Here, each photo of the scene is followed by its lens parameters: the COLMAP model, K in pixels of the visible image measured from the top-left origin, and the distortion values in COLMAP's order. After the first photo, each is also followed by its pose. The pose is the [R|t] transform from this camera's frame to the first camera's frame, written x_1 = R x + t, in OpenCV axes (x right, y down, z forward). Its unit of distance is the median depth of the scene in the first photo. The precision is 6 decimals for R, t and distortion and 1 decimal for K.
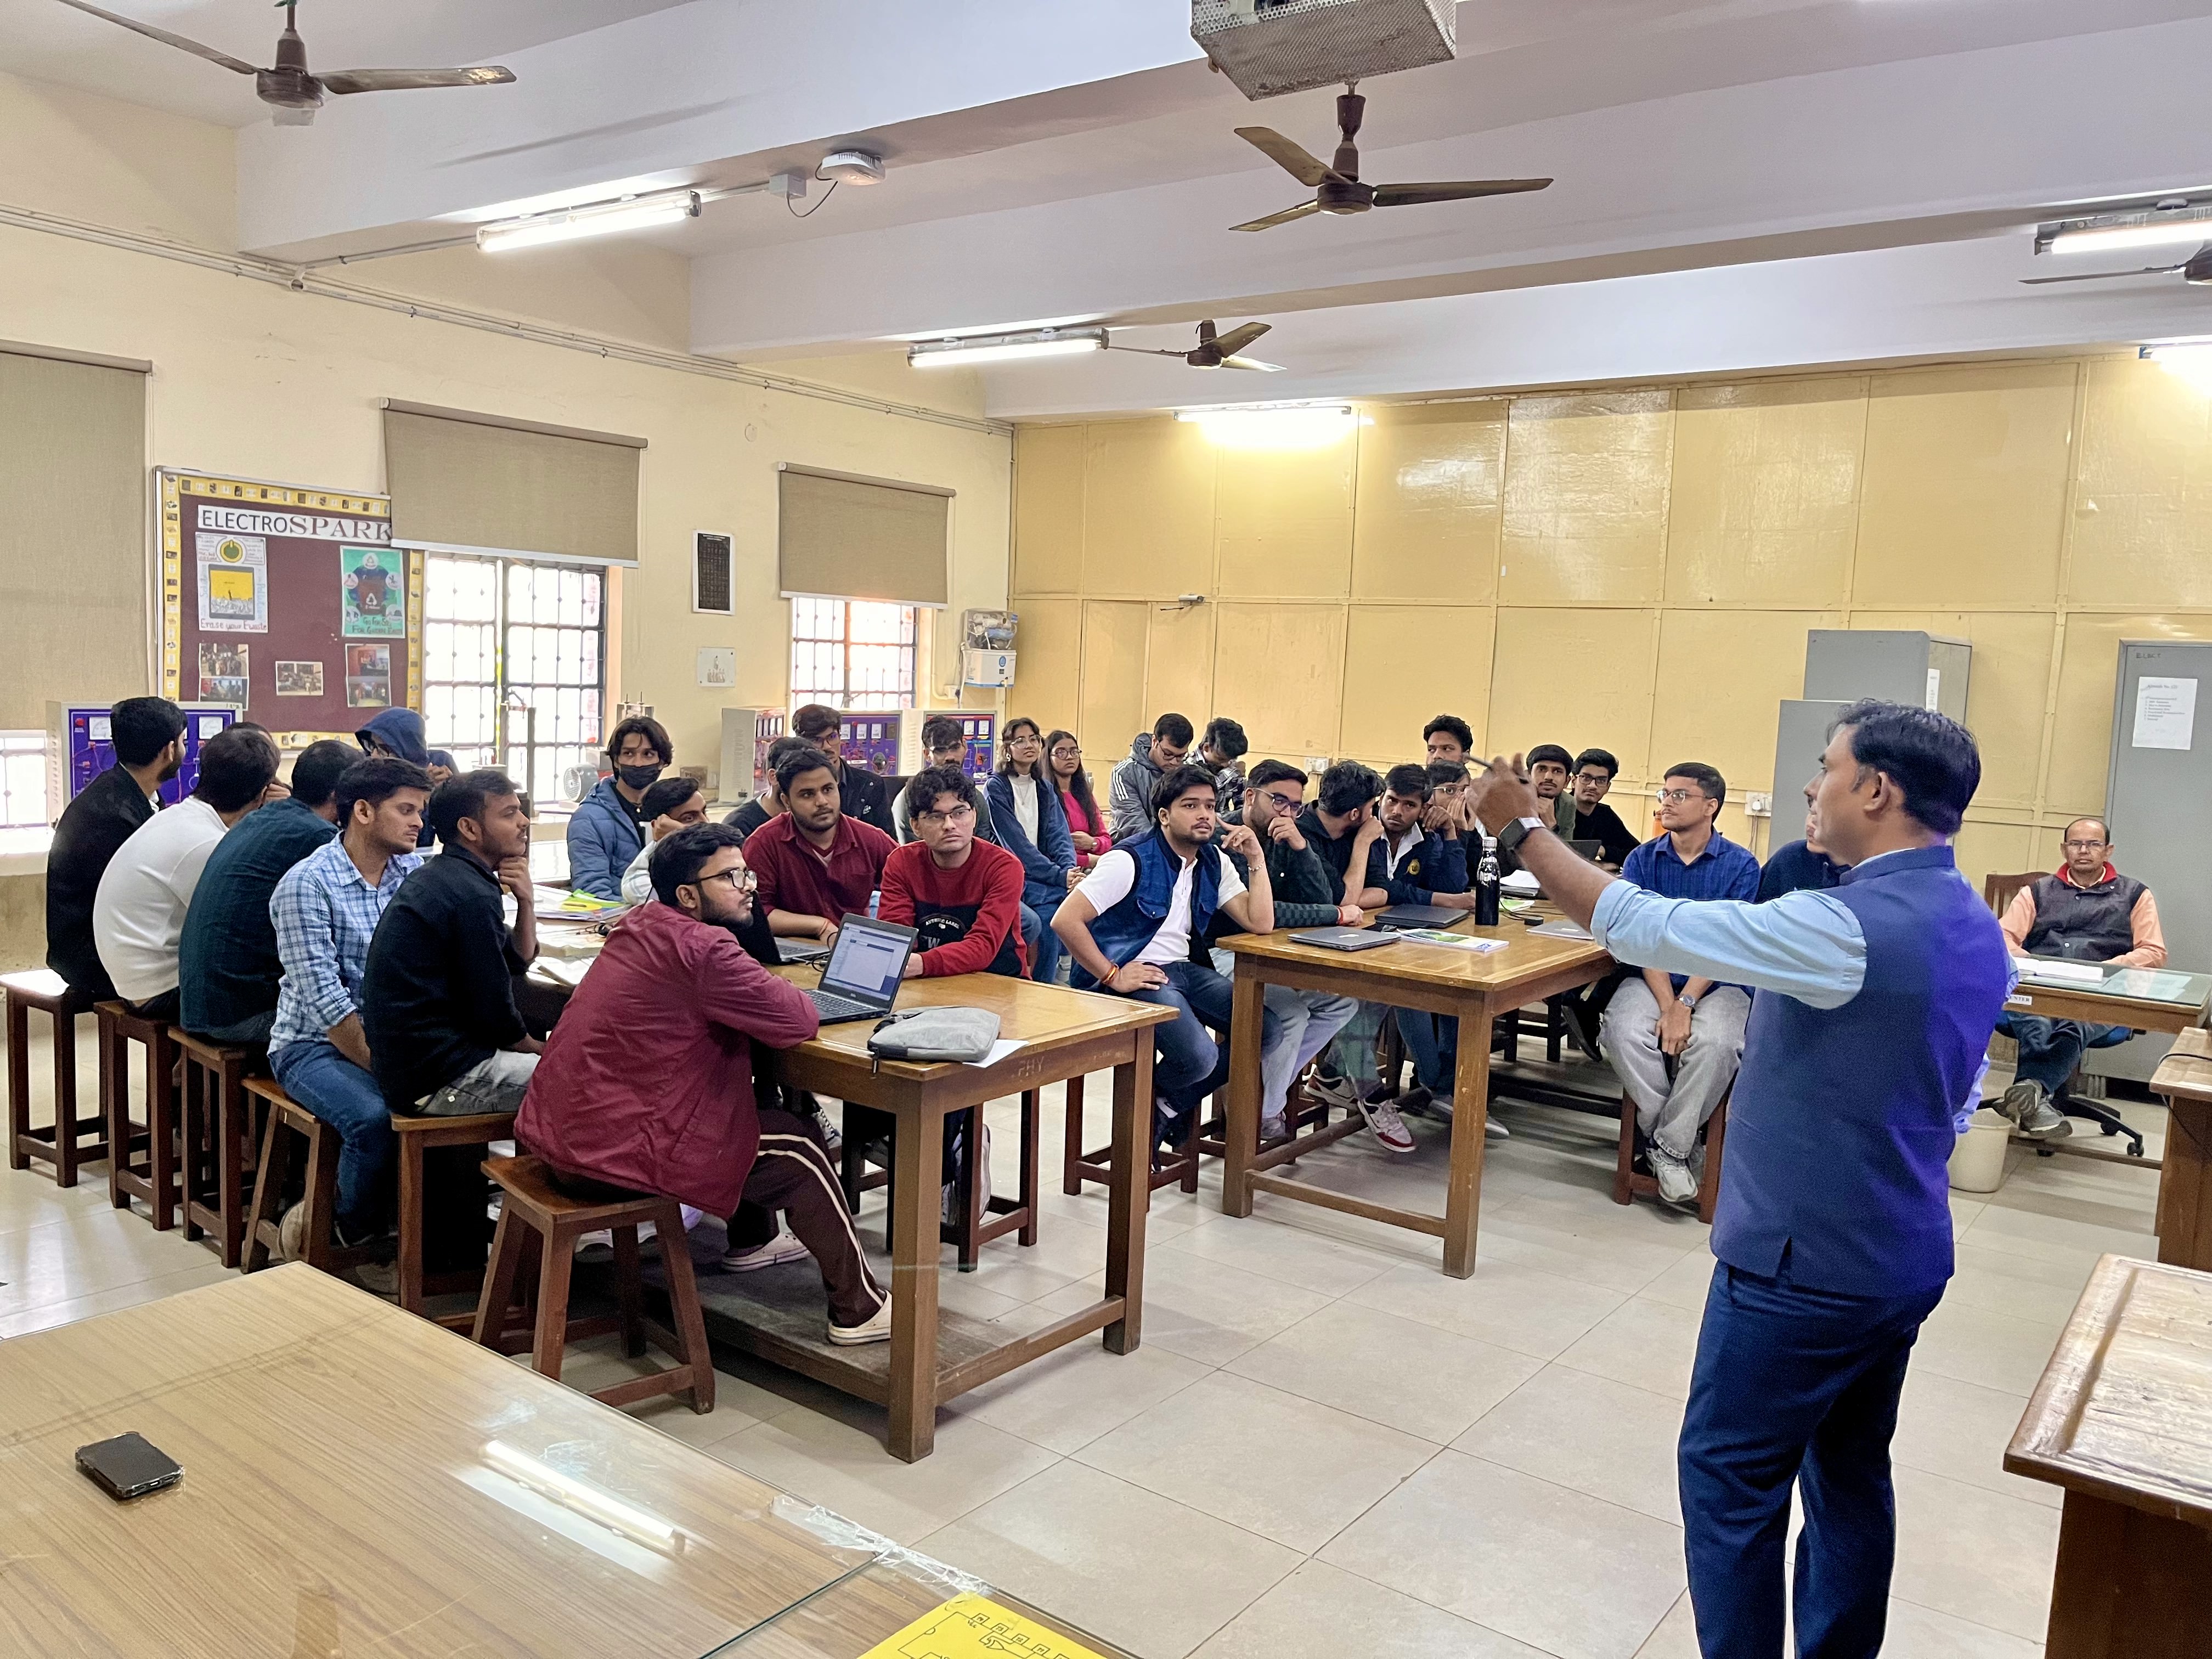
lens RADIAL K [[1723.4, 0, 1106.6], [0, 1723.4, 837.5], [0, 0, 1]] dist [0.040141, -0.042265]
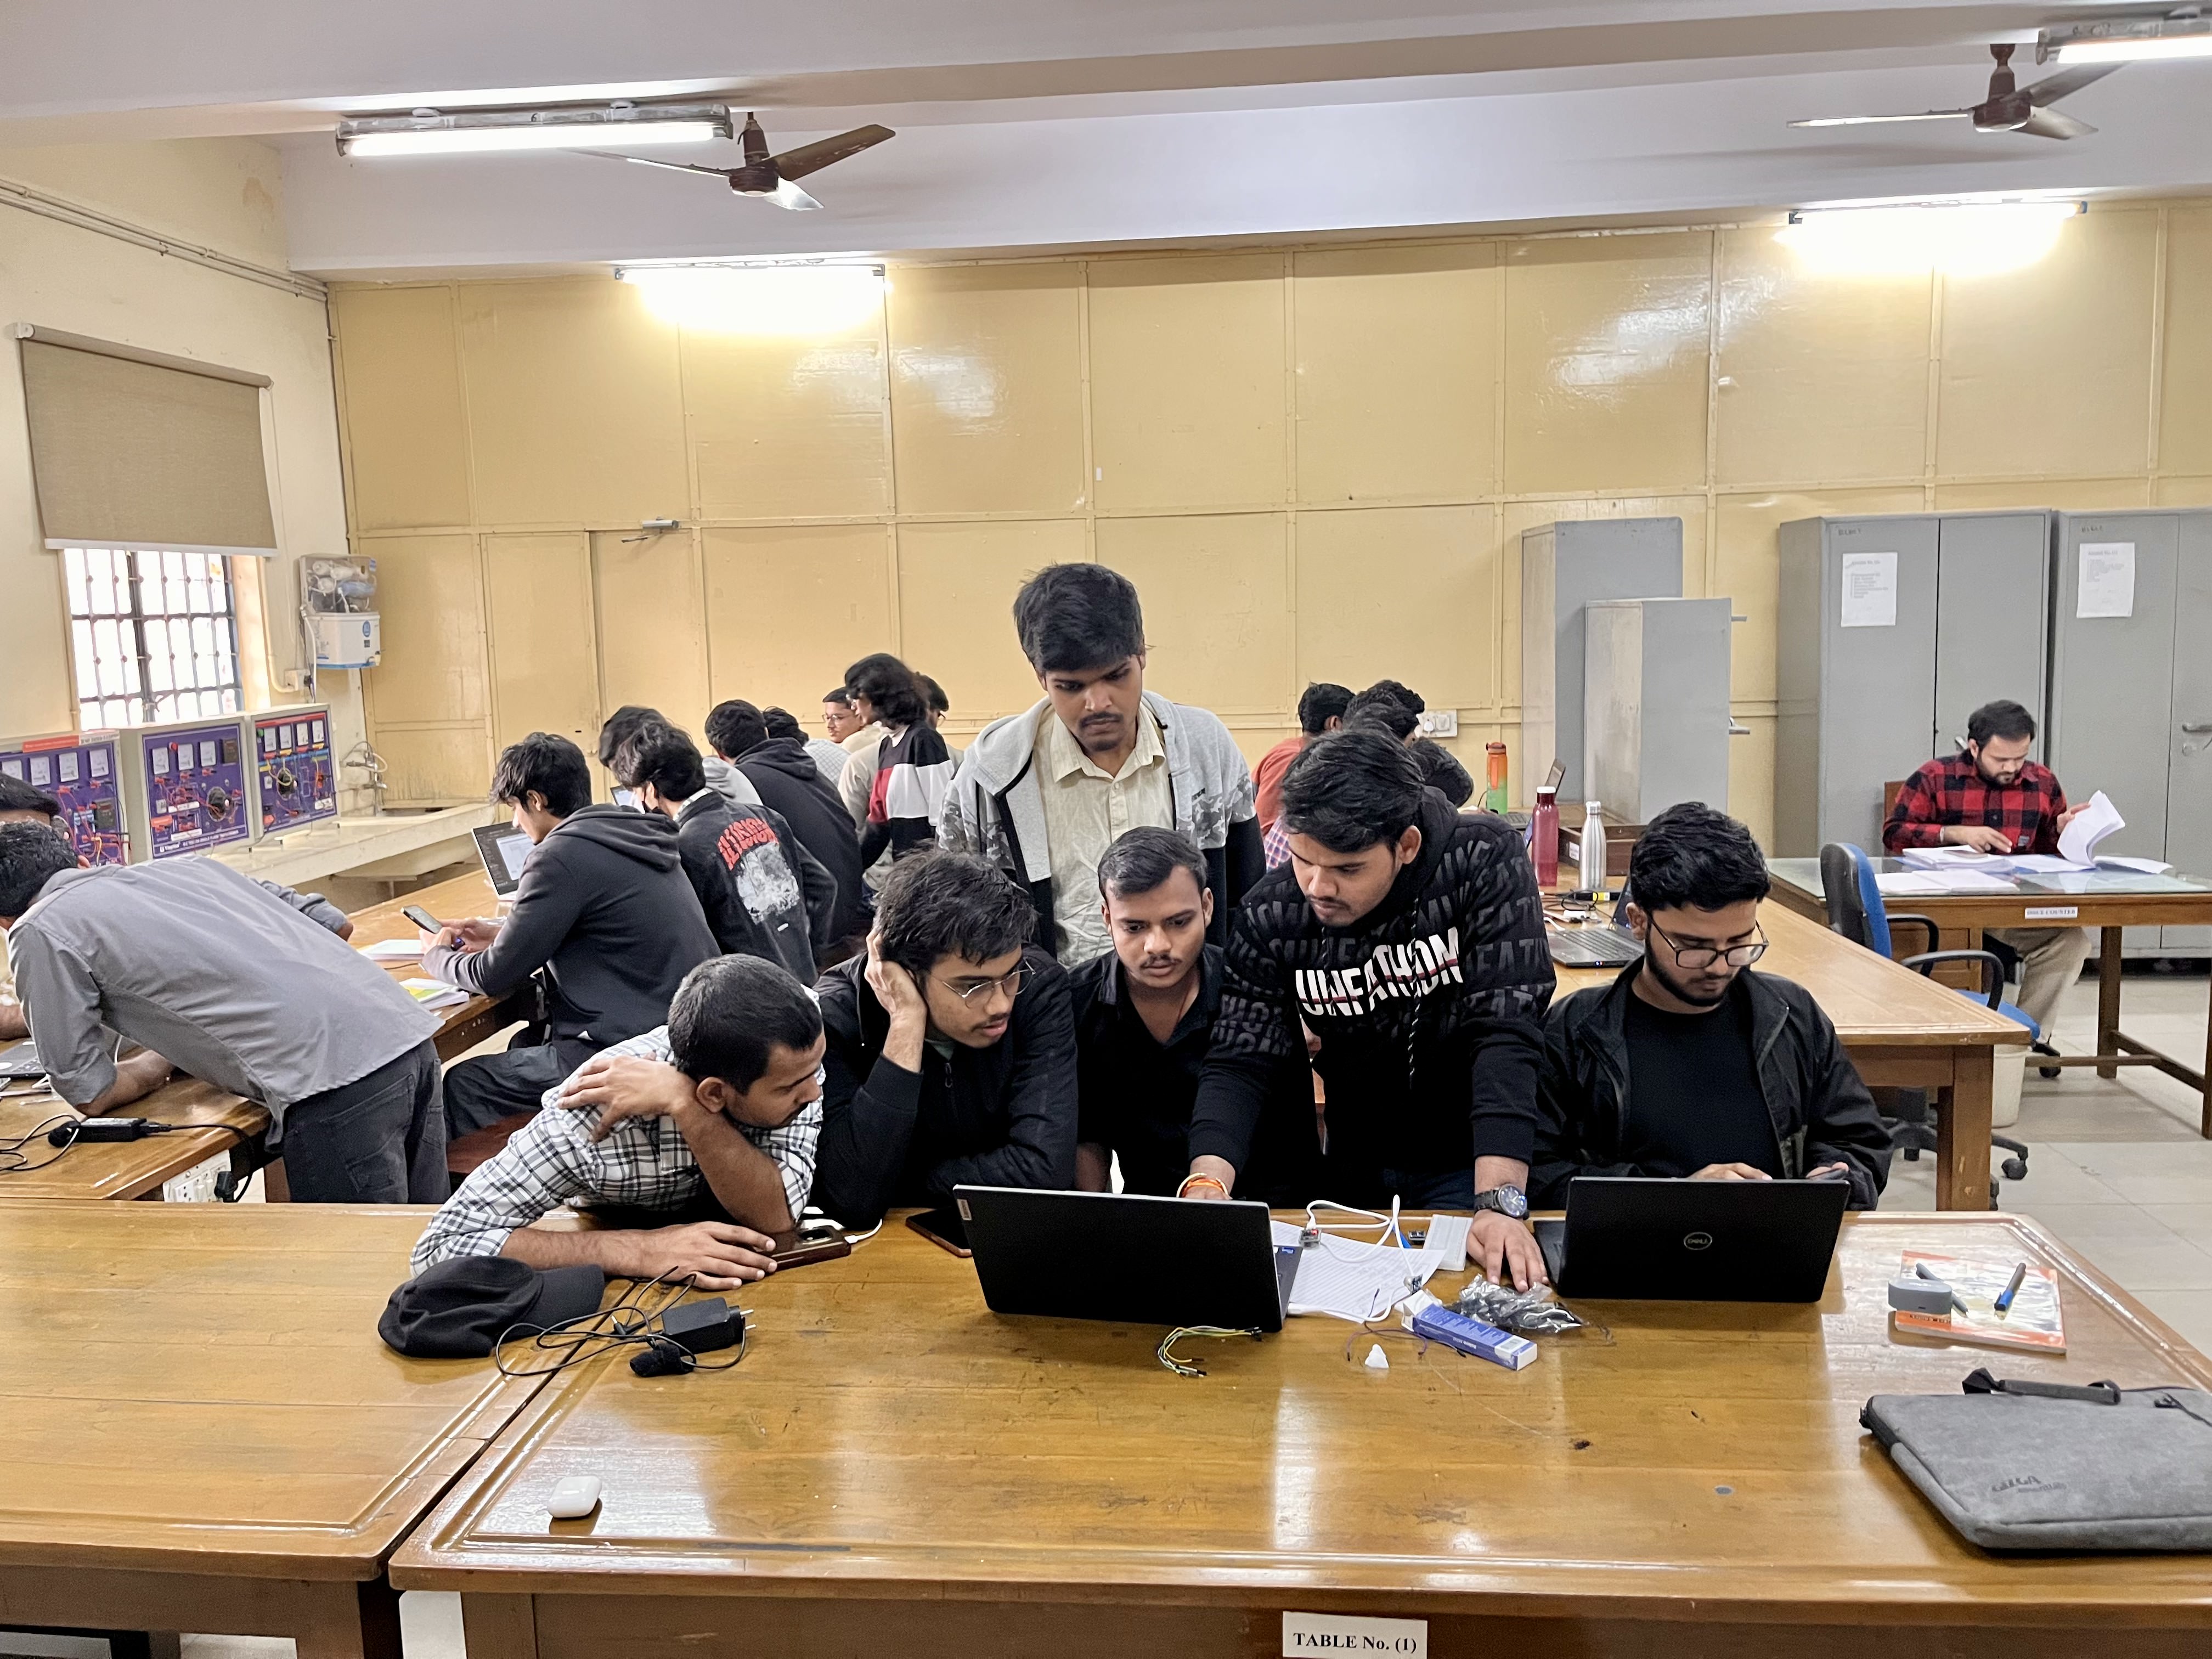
lens RADIAL K [[1723.4, 0, 1144.6], [0, 1723.4, 783.4], [0, 0, 1]] dist [0.040141, -0.042265]
pose [[0.840938, -0.122395, 0.527108, -0.183493], [0.117777, 0.992131, 0.042474, -0.036938], [-0.528159, 0.026363, 0.848736, 0.273211]]
